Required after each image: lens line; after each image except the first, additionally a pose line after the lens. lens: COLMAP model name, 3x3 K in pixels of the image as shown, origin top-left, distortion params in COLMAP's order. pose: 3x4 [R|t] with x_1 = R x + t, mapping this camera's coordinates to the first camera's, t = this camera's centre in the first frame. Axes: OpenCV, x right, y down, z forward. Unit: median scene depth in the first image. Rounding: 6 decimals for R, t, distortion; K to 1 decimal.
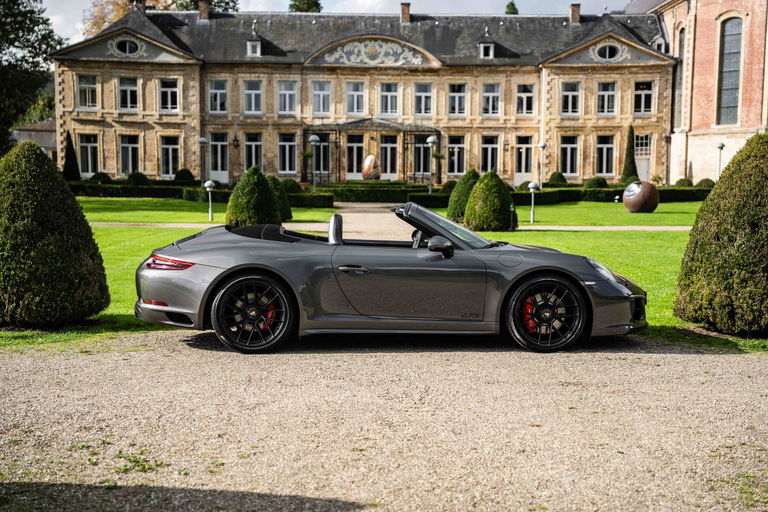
lens RADIAL K [[1180.9, 0, 384.5], [0, 1180.9, 255.0], [0, 0, 1]] dist [0.278055, 0.000000]
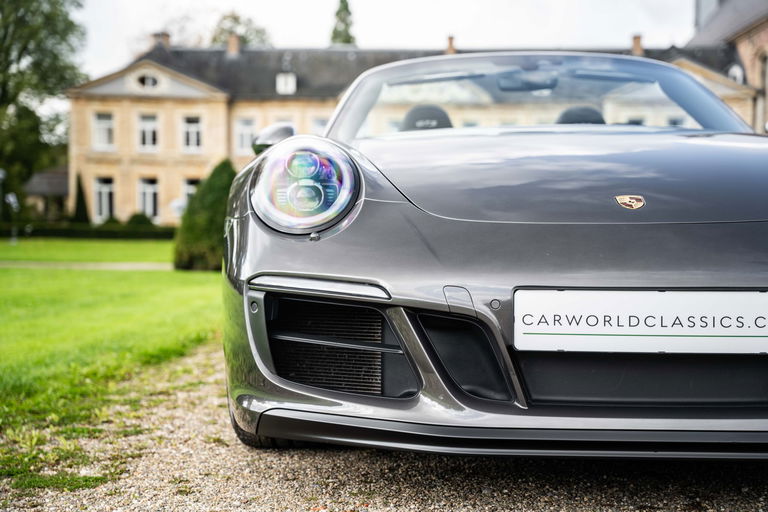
lens RADIAL K [[1120.5, 0, 393.9], [0, 1120.5, 257.0], [0, 0, 1]] dist [0.261828, 0.000000]
pose [[0.999738, 0.000795, -0.022856, -0.006741], [-0.001793, 0.999044, -0.043671, -0.001295], [0.022799, 0.043700, 0.998784, 0.146121]]
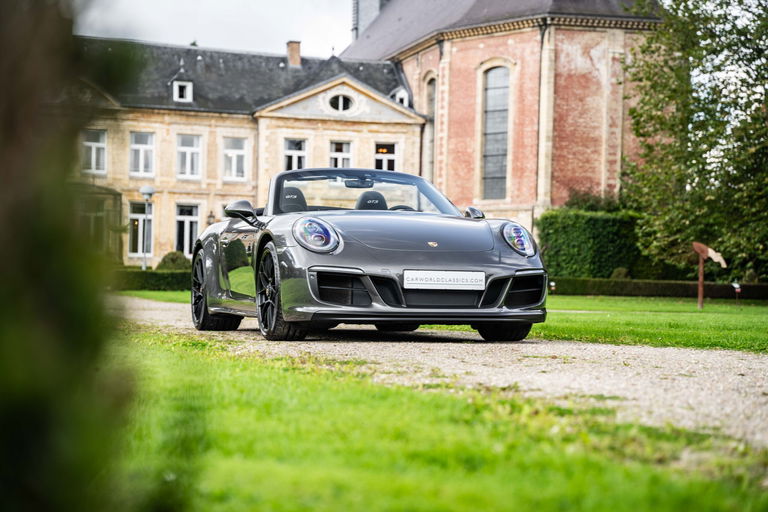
lens RADIAL K [[1449.2, 0, 374.1], [0, 1449.2, 266.0], [0, 0, 1]] dist [0.381442, 0.000000]
pose [[0.968644, 0.018719, 0.247747, -0.023509], [-0.000890, 0.997413, -0.071883, 0.003136], [-0.248451, 0.069408, 0.966154, 0.096995]]
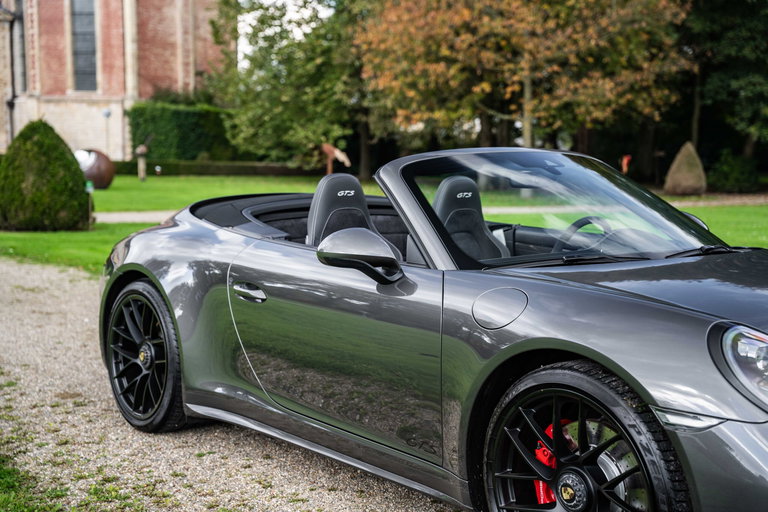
lens RADIAL K [[1092.6, 0, 407.2], [0, 1092.6, 261.4], [0, 0, 1]] dist [0.190287, 0.000000]
pose [[0.803896, -0.046134, 0.592977, -0.026303], [0.026698, 0.998781, 0.041513, -0.006583], [-0.594170, -0.017541, 0.804148, 0.153234]]
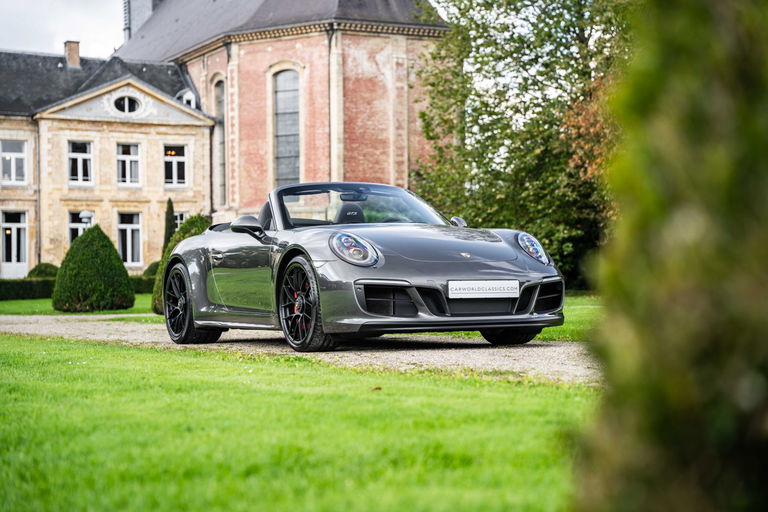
lens RADIAL K [[1435.2, 0, 388.7], [0, 1435.2, 256.2], [0, 0, 1]] dist [0.389201, 0.000000]
pose [[0.914478, -0.003710, 0.404619, -0.036420], [0.037297, 0.996474, -0.075158, 0.002435], [-0.402913, 0.083822, 0.911392, 0.099124]]
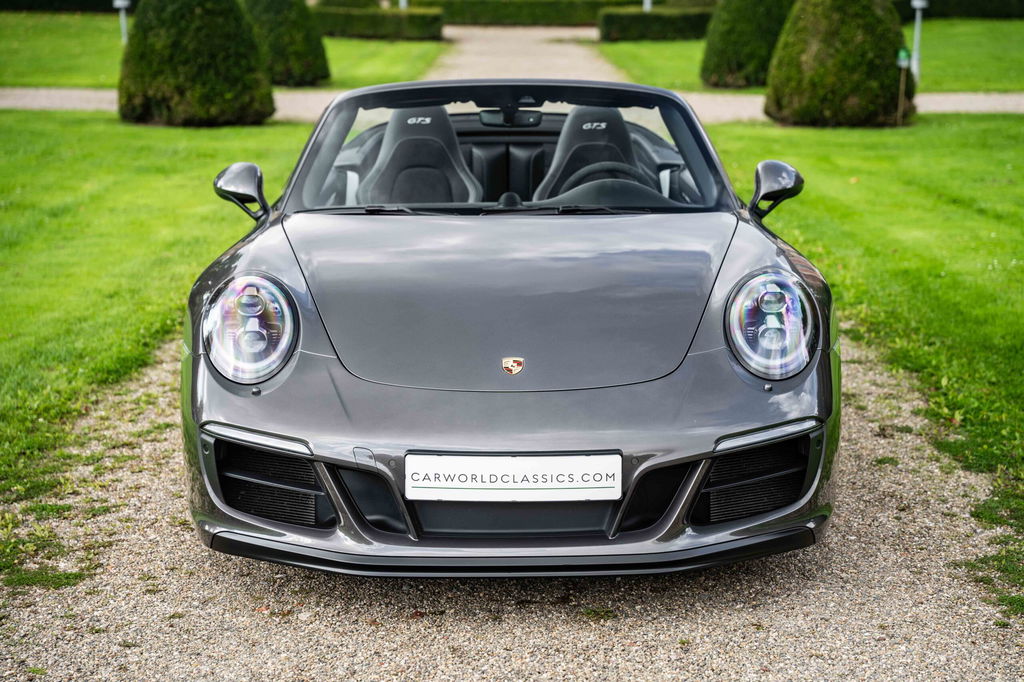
lens RADIAL K [[1895.2, 0, 515.7], [0, 1895.2, 331.5], [0, 0, 1]] dist [0.428784, 0.000000]
pose [[0.999901, 0.000742, -0.014084, -0.002899], [0.000925, 0.993012, 0.118012, -0.007868], [0.014073, -0.118013, 0.992912, 0.127663]]
